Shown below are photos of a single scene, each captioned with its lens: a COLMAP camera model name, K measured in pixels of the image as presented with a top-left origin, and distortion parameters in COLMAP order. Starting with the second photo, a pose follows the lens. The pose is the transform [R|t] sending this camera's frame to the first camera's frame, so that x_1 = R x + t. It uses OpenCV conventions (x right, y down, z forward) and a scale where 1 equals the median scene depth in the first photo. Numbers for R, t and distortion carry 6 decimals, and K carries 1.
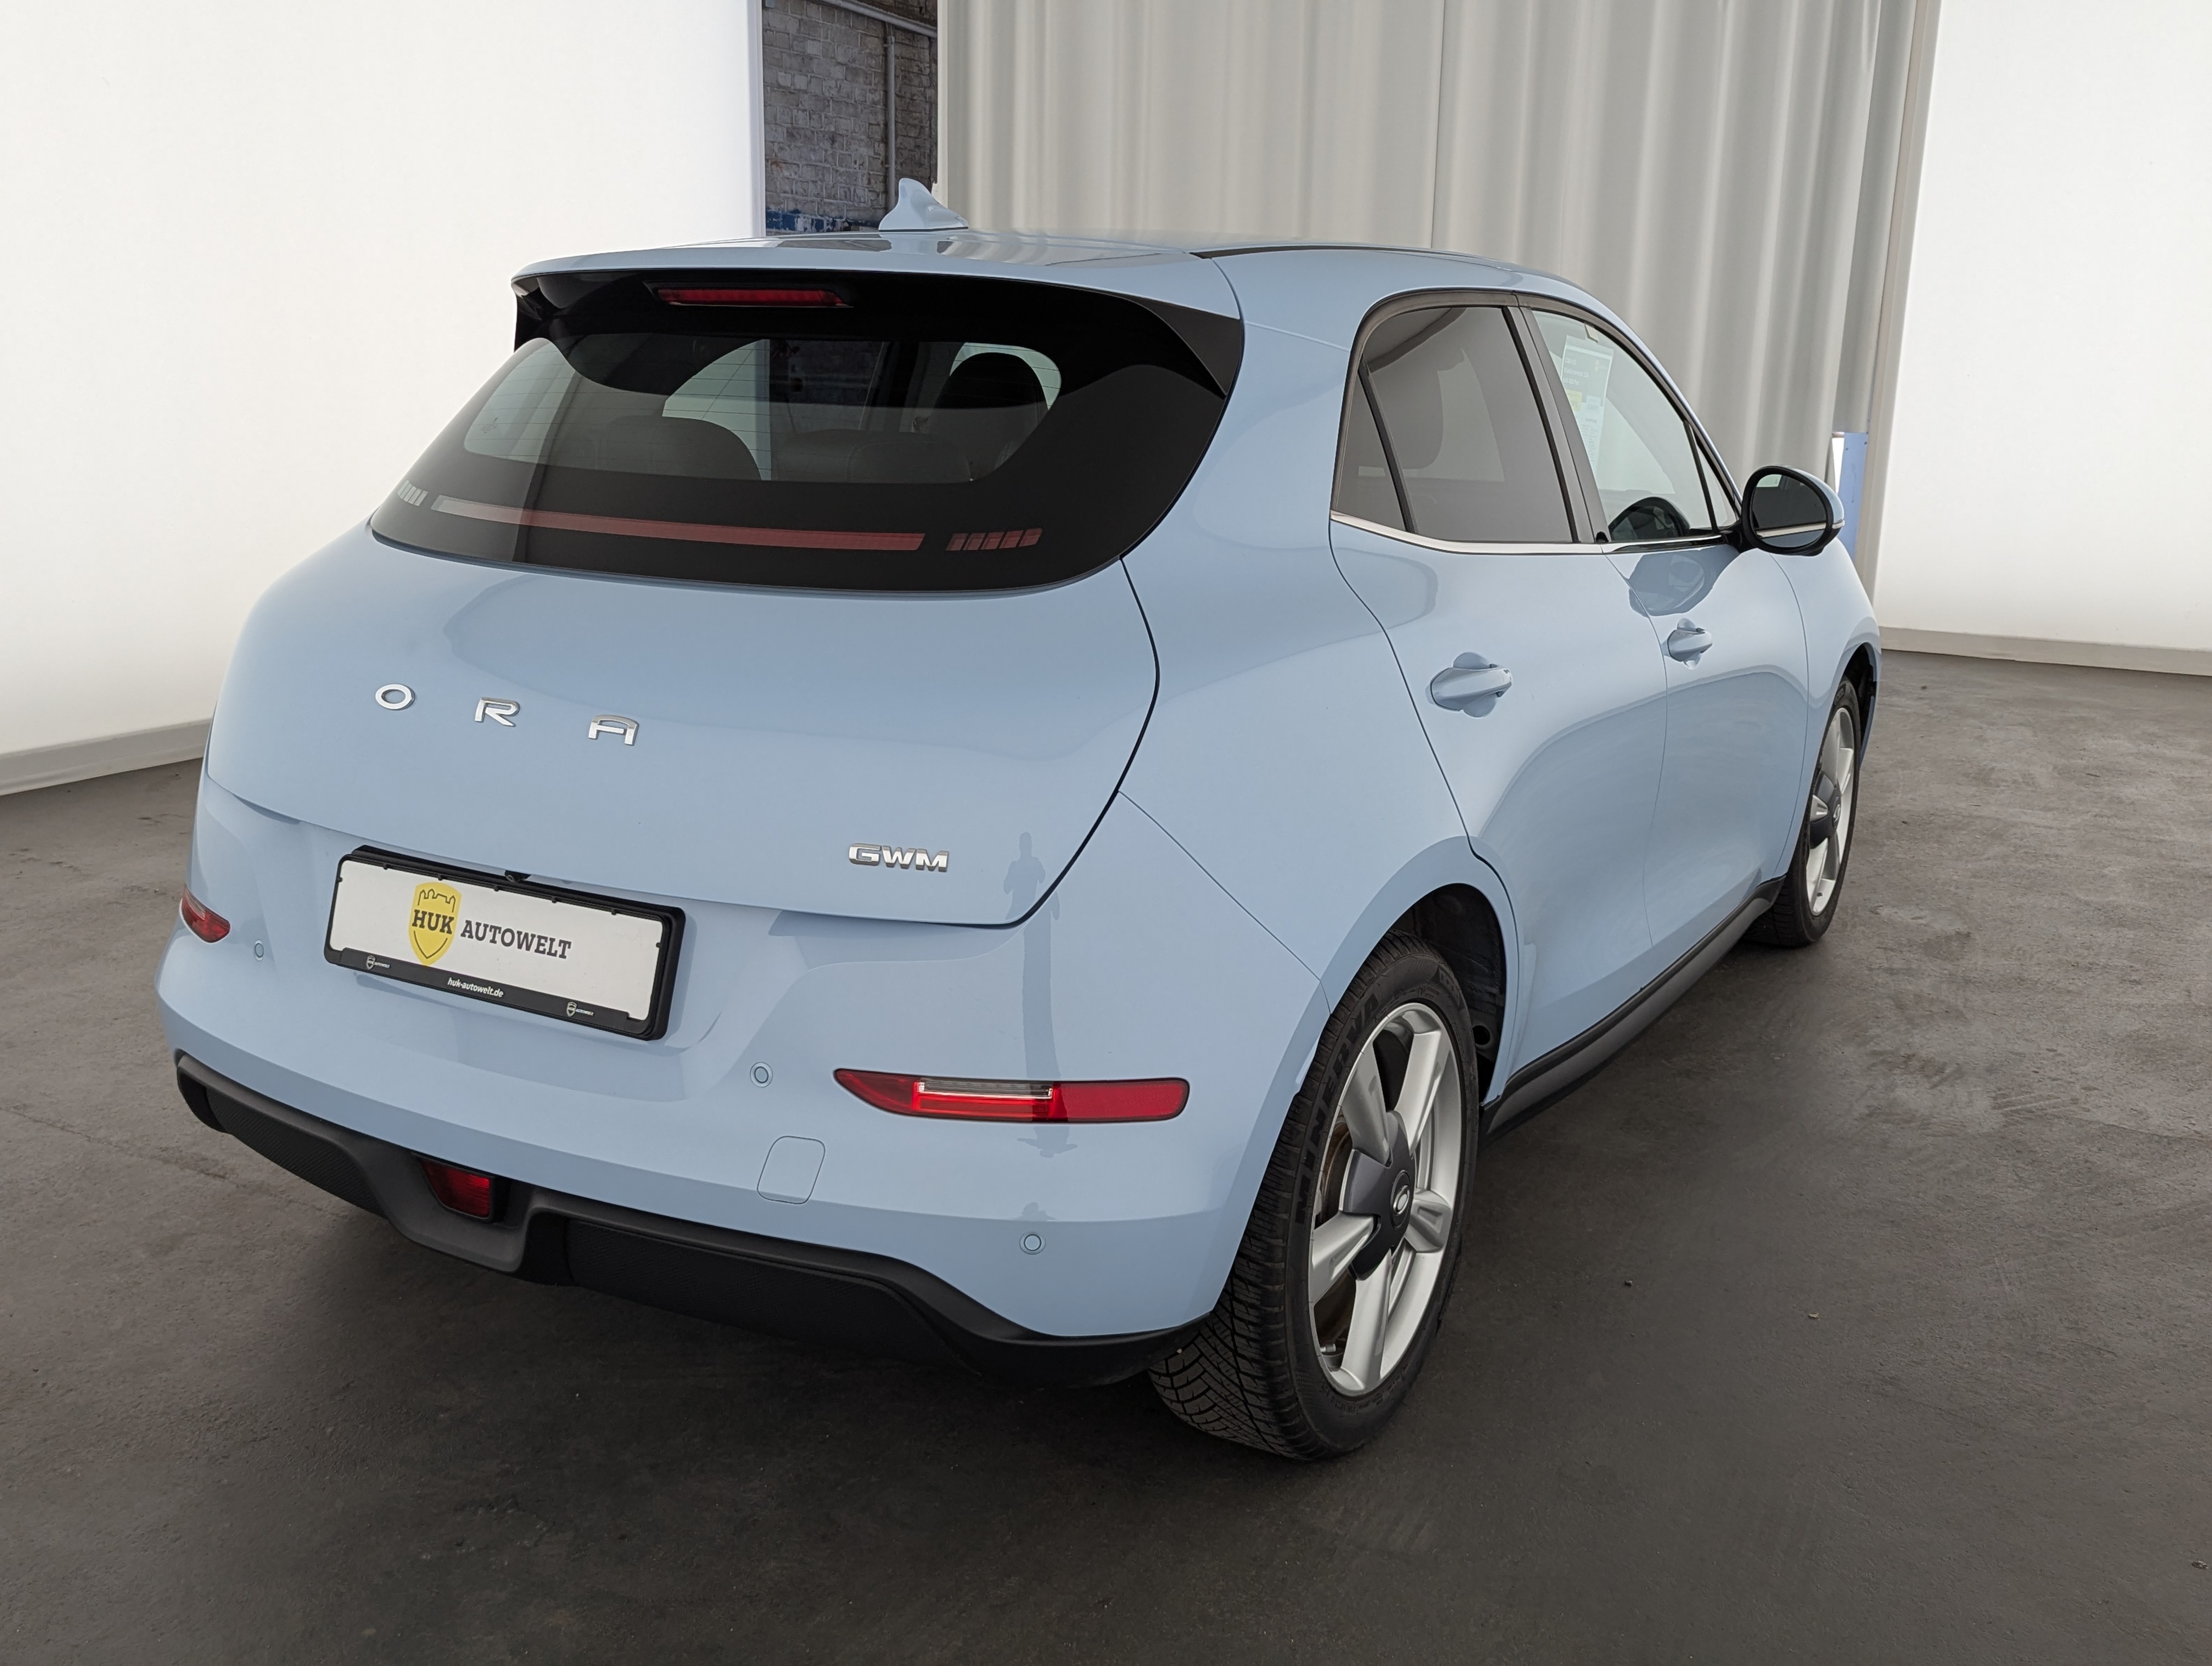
lens RADIAL K [[2011.4, 0, 1271.0], [0, 2011.4, 839.7], [0, 0, 1]] dist [0.164040, -0.440396]
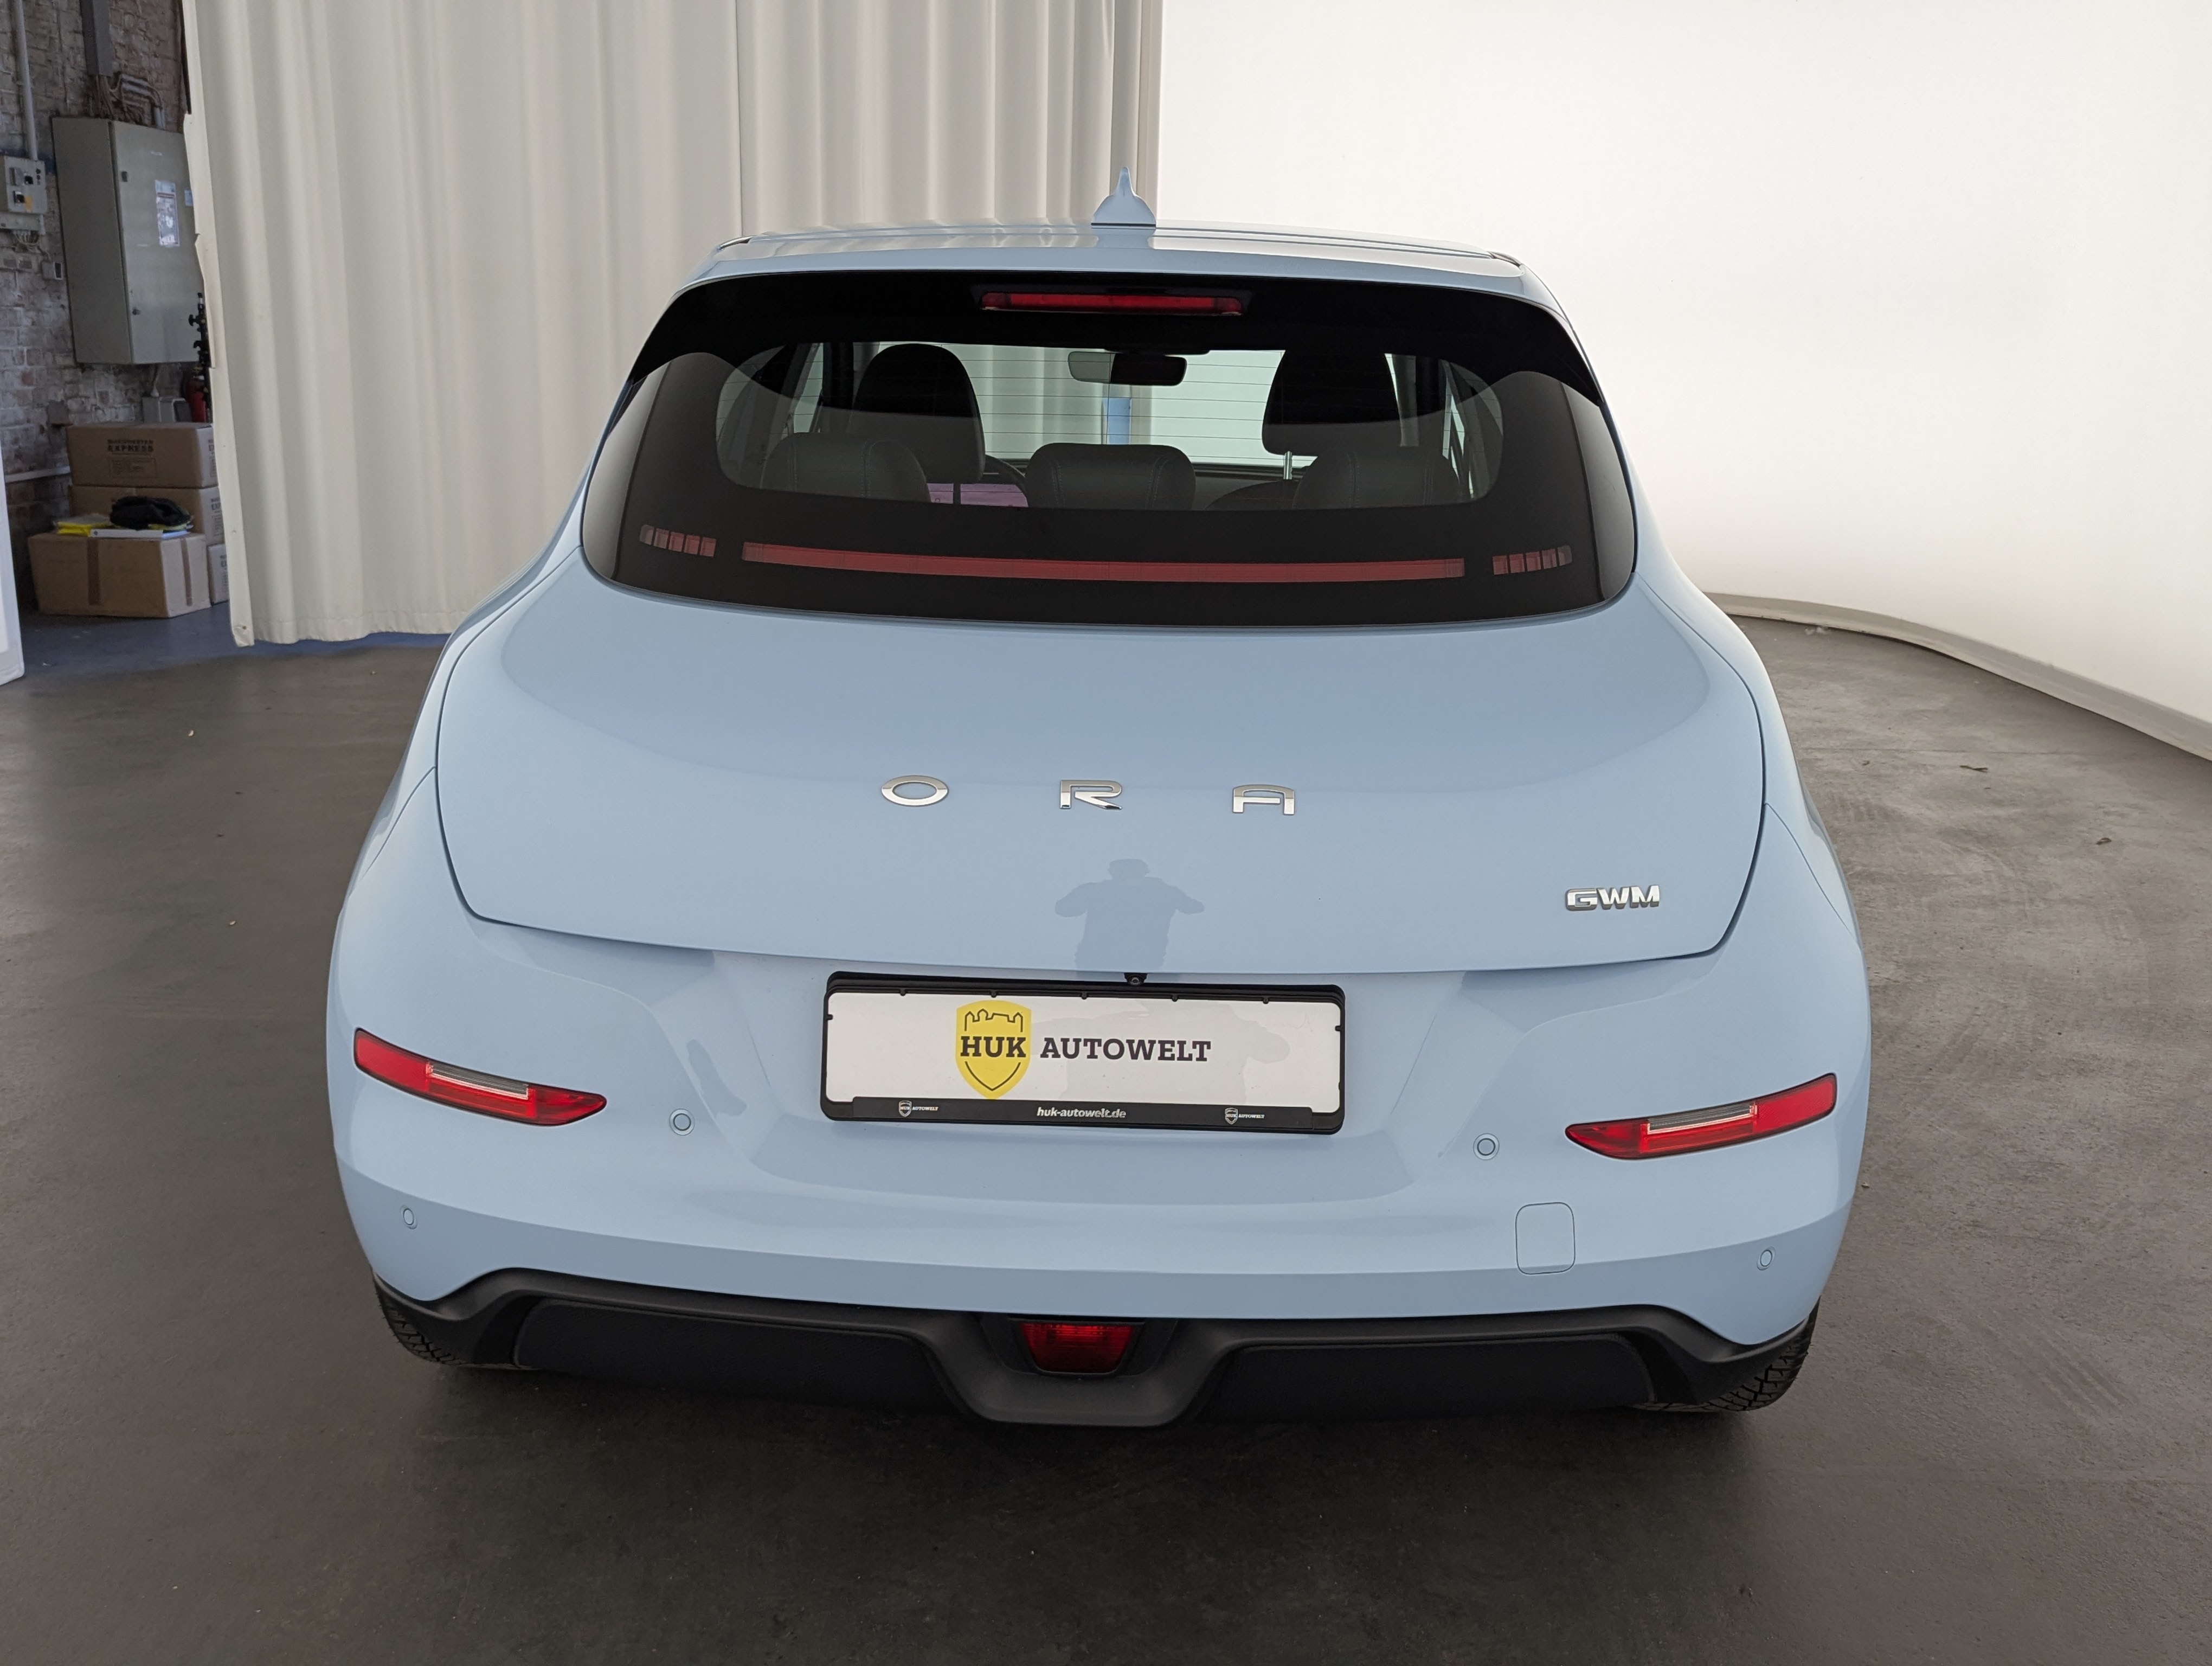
lens RADIAL K [[1920.6, 0, 1131.0], [0, 1920.6, 830.2], [0, 0, 1]] dist [0.073403, -0.090067]
pose [[0.879819, -0.119549, 0.460029, -0.737020], [0.107511, 0.992823, 0.052390, -0.087720], [-0.462991, 0.003364, 0.886357, 0.266965]]
